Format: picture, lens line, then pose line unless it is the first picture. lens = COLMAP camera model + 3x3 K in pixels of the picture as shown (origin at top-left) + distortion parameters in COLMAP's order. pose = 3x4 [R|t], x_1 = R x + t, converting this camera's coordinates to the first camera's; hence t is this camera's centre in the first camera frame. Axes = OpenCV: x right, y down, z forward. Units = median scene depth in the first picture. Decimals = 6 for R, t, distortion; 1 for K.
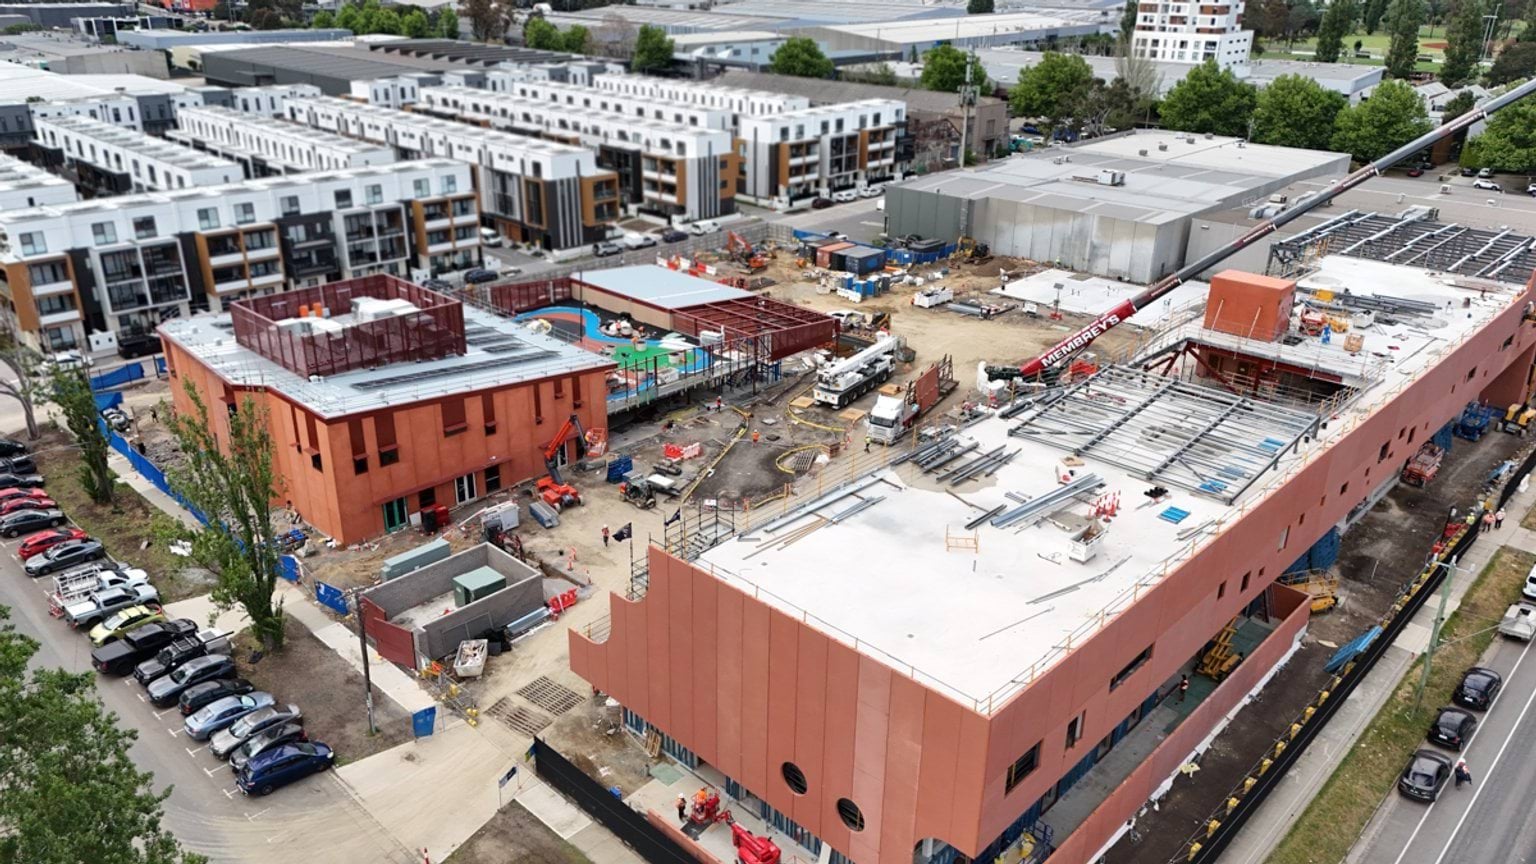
lens RADIAL K [[1133.5, 0, 768.0], [0, 1133.5, 432.0], [0, 0, 1]] dist [0.002341, -0.002427]
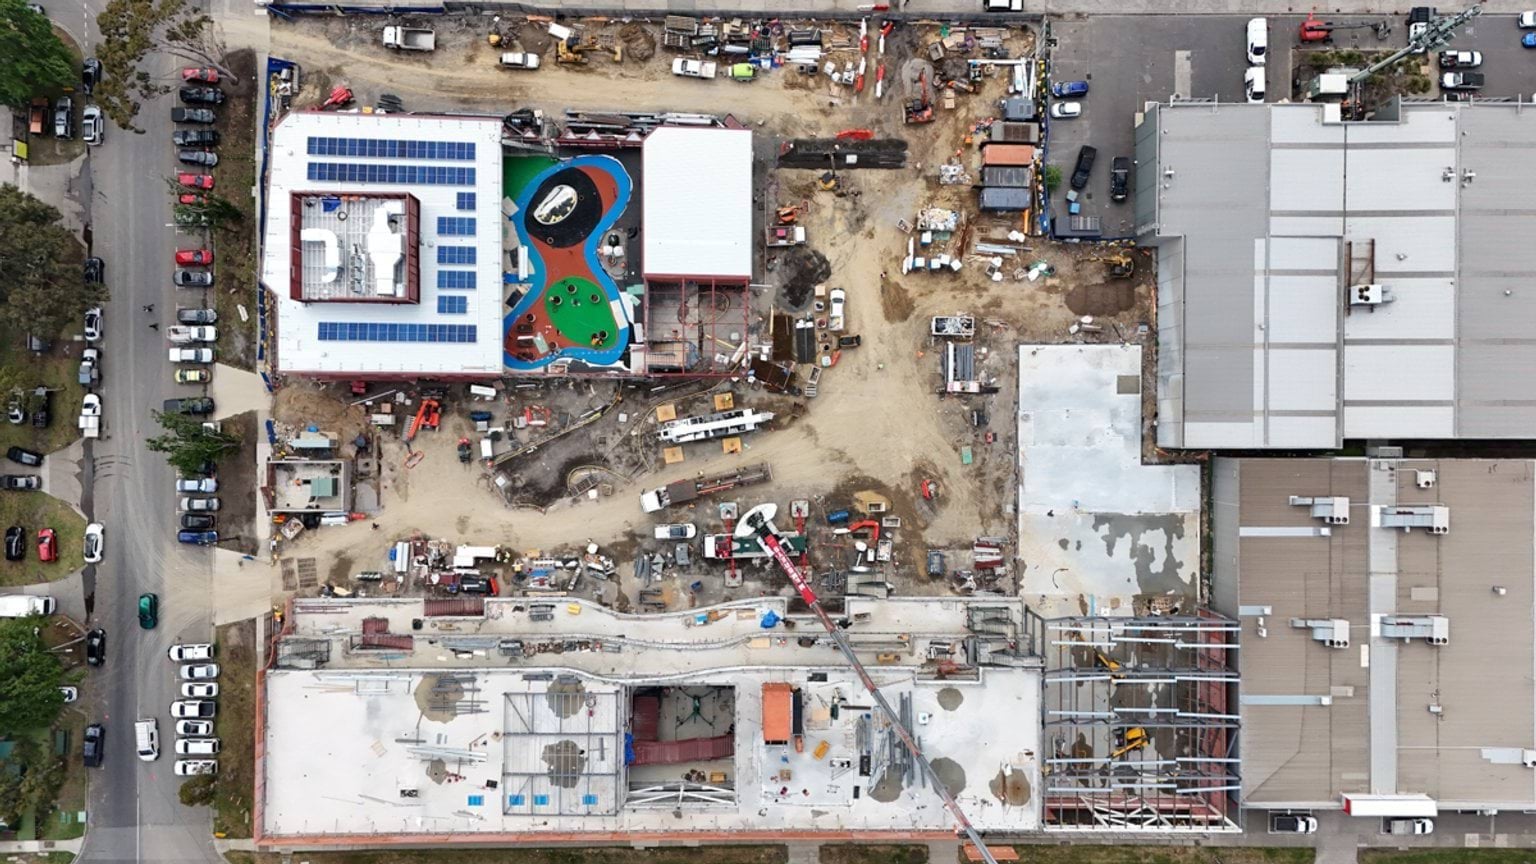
lens RADIAL K [[1146.4, 0, 768.0], [0, 1146.4, 432.0], [0, 0, 1]] dist [0.003099, 0.003800]
pose [[0.684046, 0.728393, 0.039057, 0.126722], [-0.307062, 0.238972, 0.921198, -2.071262], [0.661660, -0.642134, 0.387129, 0.876669]]
